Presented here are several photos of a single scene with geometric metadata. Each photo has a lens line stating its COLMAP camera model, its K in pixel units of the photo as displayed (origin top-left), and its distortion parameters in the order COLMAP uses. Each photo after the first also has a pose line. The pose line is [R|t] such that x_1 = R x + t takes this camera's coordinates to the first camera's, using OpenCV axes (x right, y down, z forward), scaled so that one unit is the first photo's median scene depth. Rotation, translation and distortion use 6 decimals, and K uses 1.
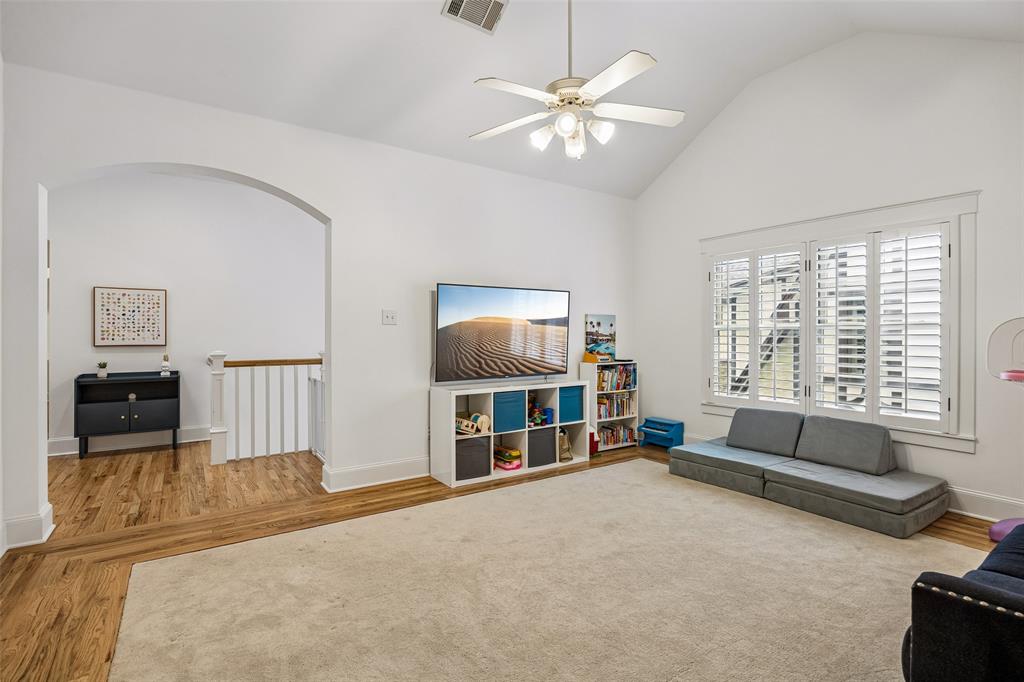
lens RADIAL K [[495.3, 0, 516.2], [0, 495.3, 327.3], [0, 0, 1]] dist [0.000058, -0.000237]
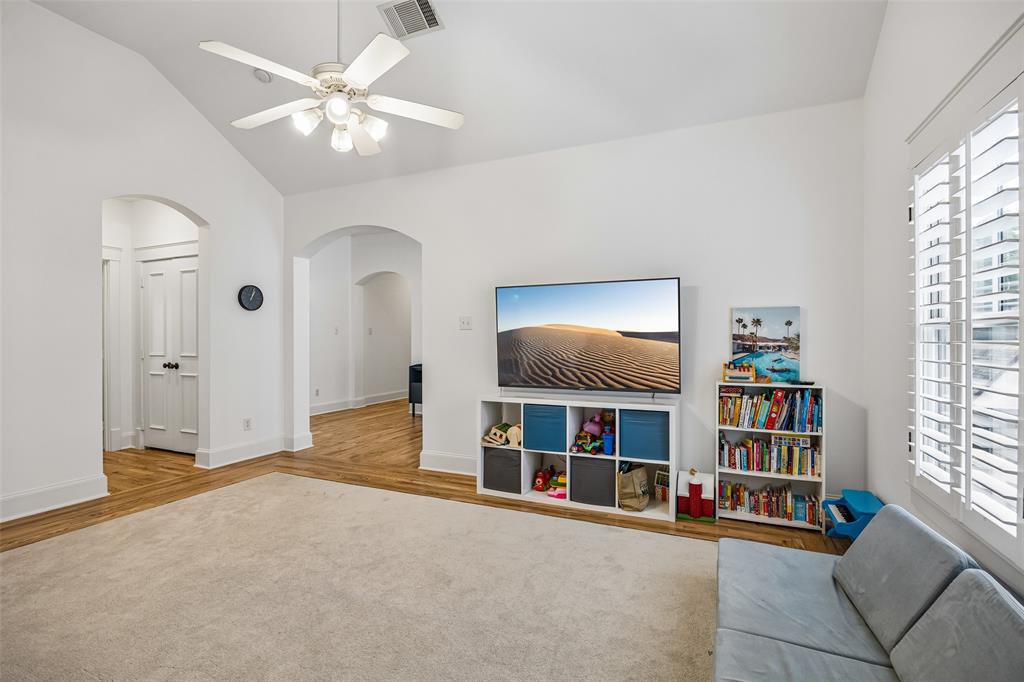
lens RADIAL K [[473.6, 0, 512.0], [0, 473.6, 341.0], [0, 0, 1]] dist [-0.003387, -0.000314]
pose [[0.521599, -0.001865, -0.853189, 0.679624], [0.010728, 0.999933, 0.004373, 0.015016], [0.853123, -0.011434, 0.521584, 0.540191]]
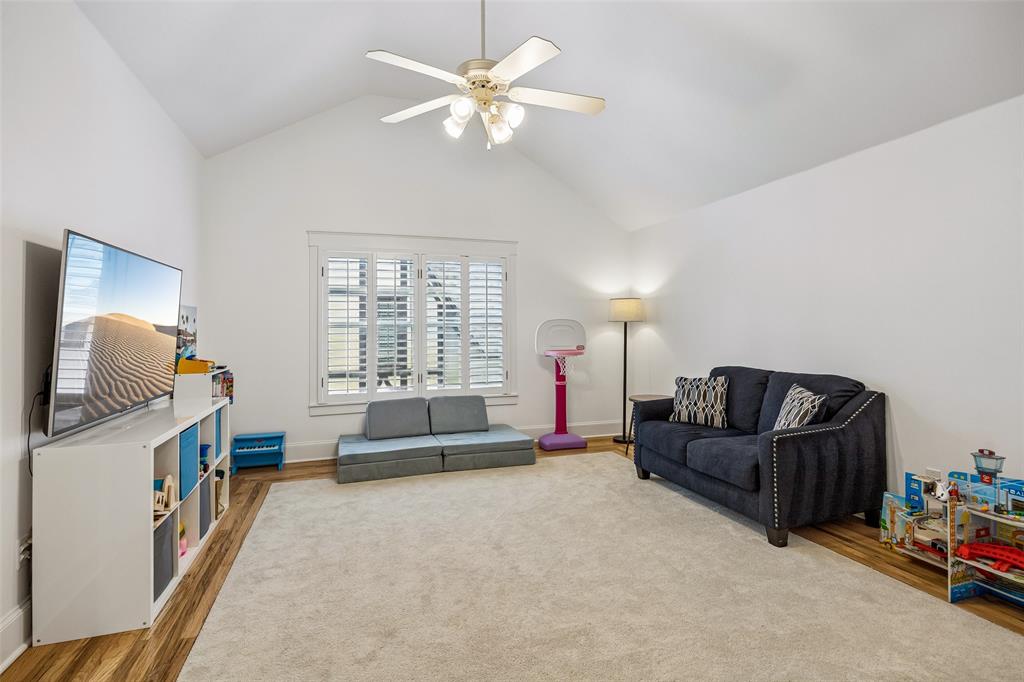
lens RADIAL K [[495.3, 0, 516.2], [0, 495.3, 327.3], [0, 0, 1]] dist [0.000058, -0.000237]
pose [[0.265843, -0.000588, 0.964016, -0.510110], [-0.008038, 0.999964, 0.002826, -0.000231], [-0.963983, -0.008500, 0.265828, 0.461598]]
